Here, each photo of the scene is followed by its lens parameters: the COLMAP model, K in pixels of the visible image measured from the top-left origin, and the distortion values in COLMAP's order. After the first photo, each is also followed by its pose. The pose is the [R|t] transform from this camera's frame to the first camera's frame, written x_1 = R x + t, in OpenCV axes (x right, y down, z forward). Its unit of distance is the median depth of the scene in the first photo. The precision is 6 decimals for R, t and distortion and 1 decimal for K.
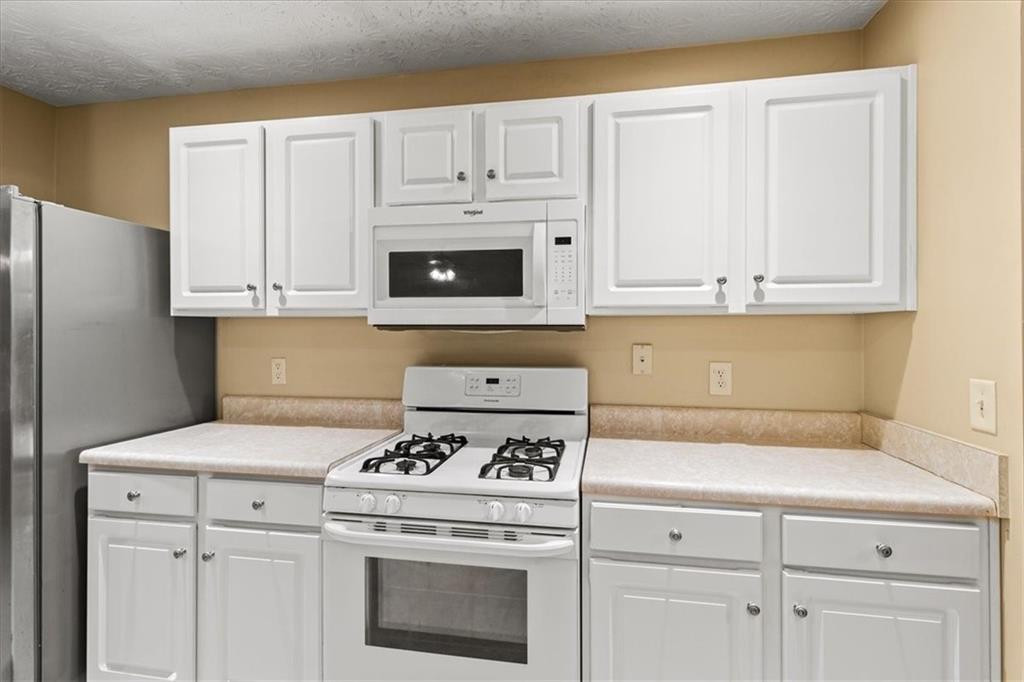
lens RADIAL K [[477.1, 0, 512.9], [0, 477.1, 324.0], [0, 0, 1]] dist [0.000844, -0.001465]
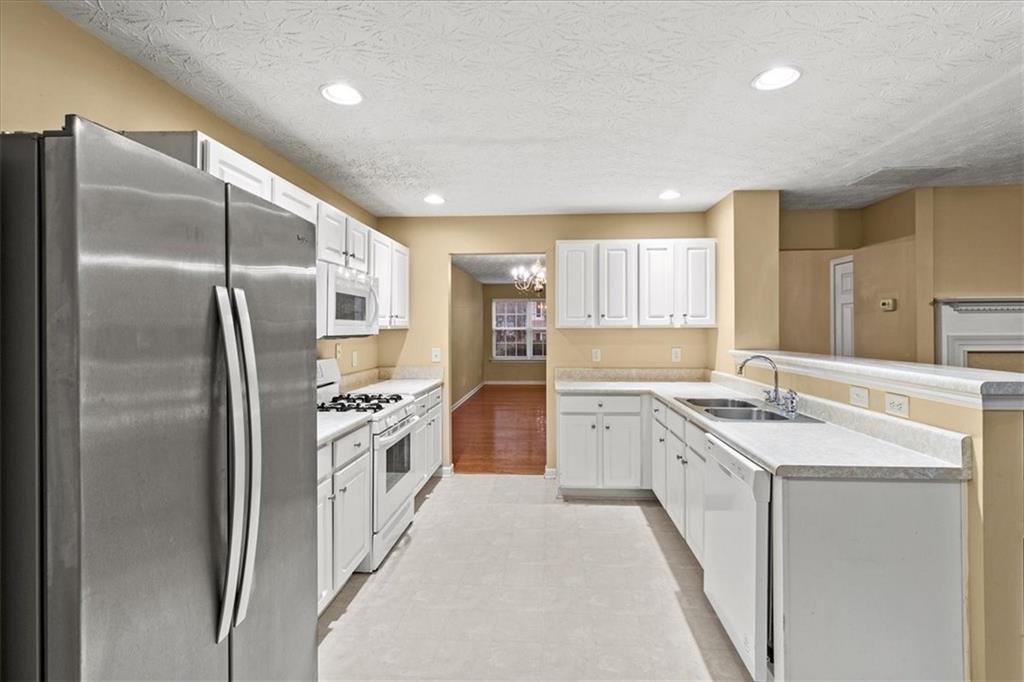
lens RADIAL K [[477.1, 0, 524.8], [0, 477.1, 325.2], [0, 0, 1]] dist [0.000844, -0.001465]
pose [[-0.113649, 0.005435, 0.993506, -2.077304], [-0.006344, 0.999961, -0.006196, -0.031446], [-0.993501, -0.007007, -0.113610, 0.560921]]
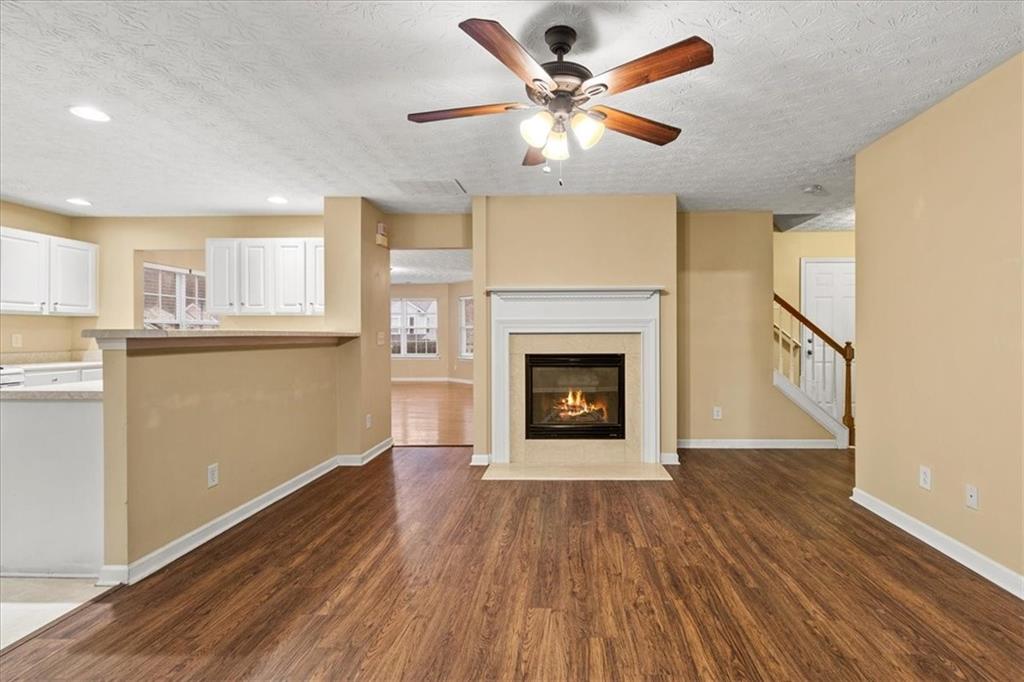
lens RADIAL K [[477.1, 0, 555.8], [0, 477.1, 339.4], [0, 0, 1]] dist [0.000844, -0.001465]
pose [[-0.154740, -0.009947, 0.987905, -2.814168], [-0.007864, 0.999930, 0.008836, 0.075928], [-0.987924, -0.006401, -0.154807, -1.584867]]
